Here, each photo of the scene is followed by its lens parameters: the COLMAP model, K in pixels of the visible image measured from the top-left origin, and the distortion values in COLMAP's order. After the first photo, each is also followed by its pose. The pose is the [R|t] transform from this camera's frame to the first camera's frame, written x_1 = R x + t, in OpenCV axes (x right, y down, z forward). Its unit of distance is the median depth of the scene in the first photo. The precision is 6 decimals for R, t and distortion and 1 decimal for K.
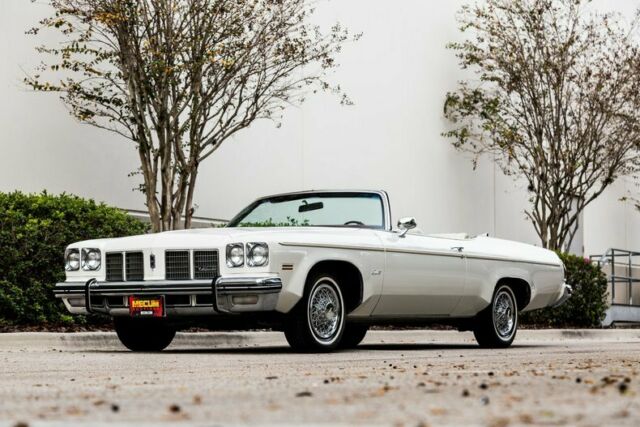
lens RADIAL K [[1616.2, 0, 320.0], [0, 1616.2, 213.5], [0, 0, 1]] dist [0.051902, 0.004056]
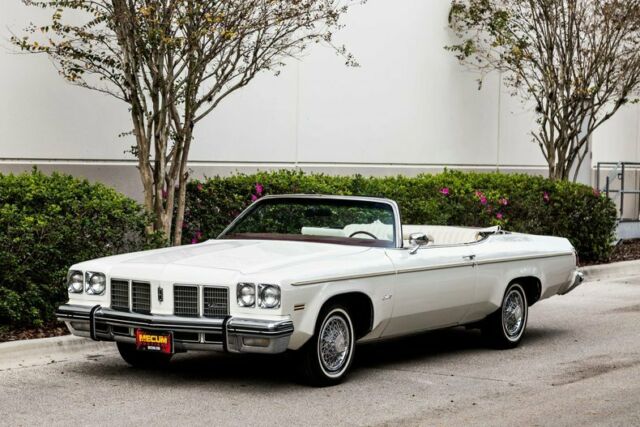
lens RADIAL K [[1793.3, 0, 320.0], [0, 1793.3, 213.5], [0, 0, 1]] dist [0.046302, 0.138555]
pose [[0.999655, 0.019807, 0.017267, -0.019215], [-0.021574, 0.993808, 0.108995, -0.099400], [-0.015001, -0.109330, 0.993892, -0.051899]]
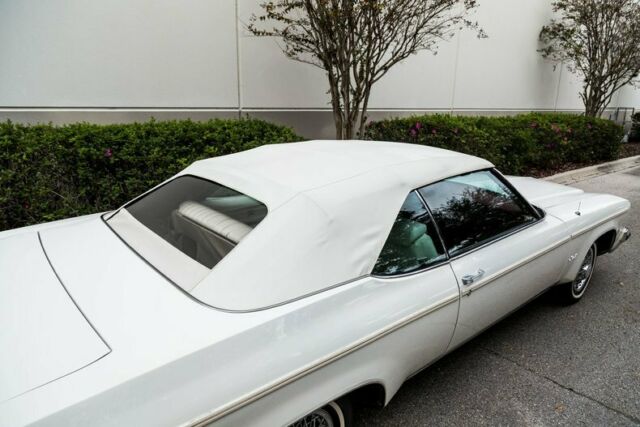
lens RADIAL K [[432.0, 0, 320.0], [0, 432.0, 213.5], [0, 0, 1]] dist [-0.003162, -0.001021]
pose [[0.946578, 0.091965, -0.309082, 0.013393], [0.011382, 0.948347, 0.317030, -0.047005], [0.322273, -0.303612, 0.896638, 0.622877]]
